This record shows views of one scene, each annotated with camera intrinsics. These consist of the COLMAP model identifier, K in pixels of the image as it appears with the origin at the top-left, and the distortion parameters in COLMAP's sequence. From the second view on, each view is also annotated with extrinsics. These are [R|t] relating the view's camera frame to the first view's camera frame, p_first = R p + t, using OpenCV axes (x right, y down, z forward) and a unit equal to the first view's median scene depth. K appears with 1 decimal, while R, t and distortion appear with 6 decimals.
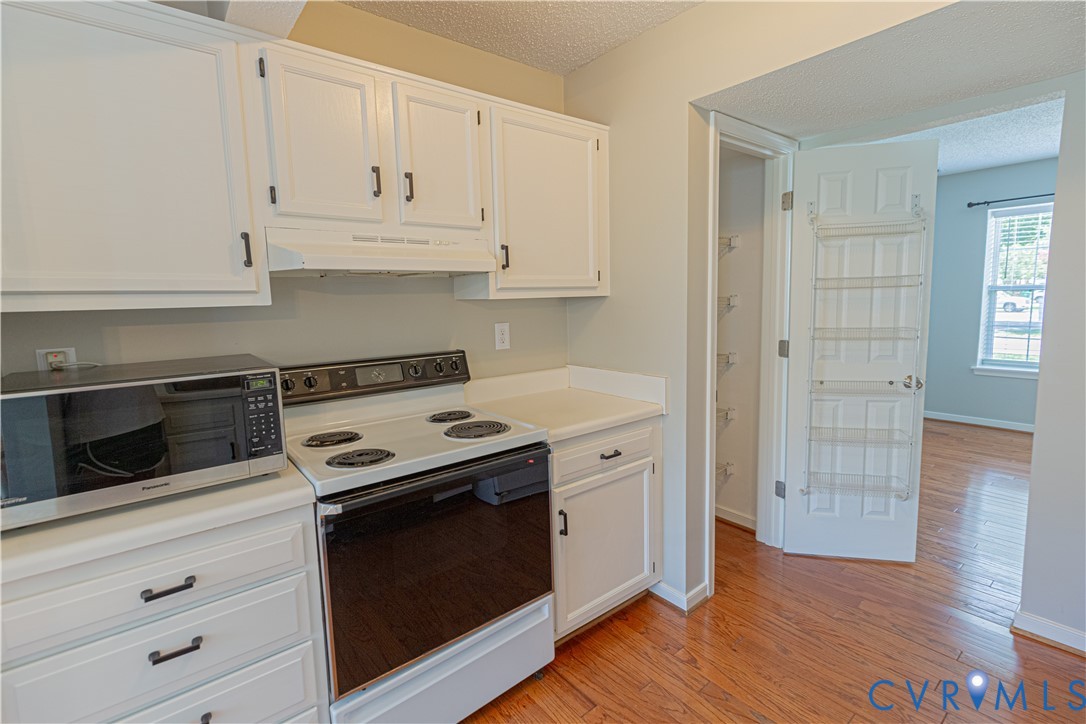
lens RADIAL K [[500.5, 0, 538.3], [0, 500.5, 356.9], [0, 0, 1]] dist [0.004924, 0.000041]
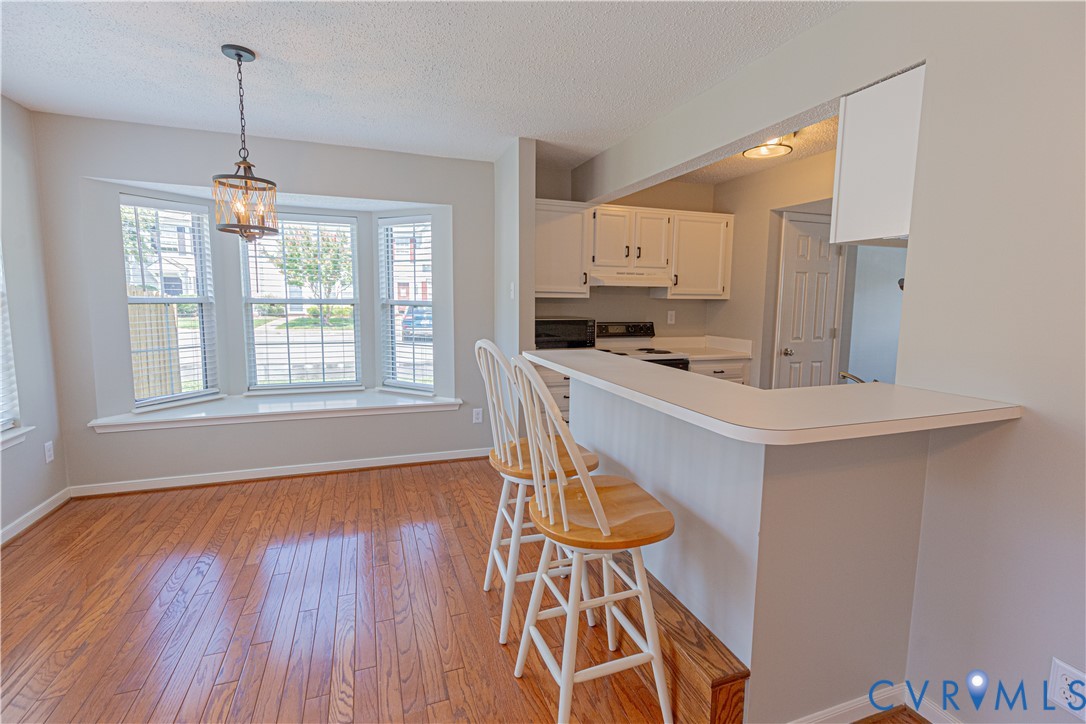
lens RADIAL K [[500.5, 0, 548.3], [0, 500.5, 358.9], [0, 0, 1]] dist [0.004924, 0.000041]
pose [[0.953004, 0.073059, -0.294016, 0.072639], [-0.071487, 0.997312, 0.016105, 0.153461], [0.294402, 0.005670, 0.955665, -1.278667]]
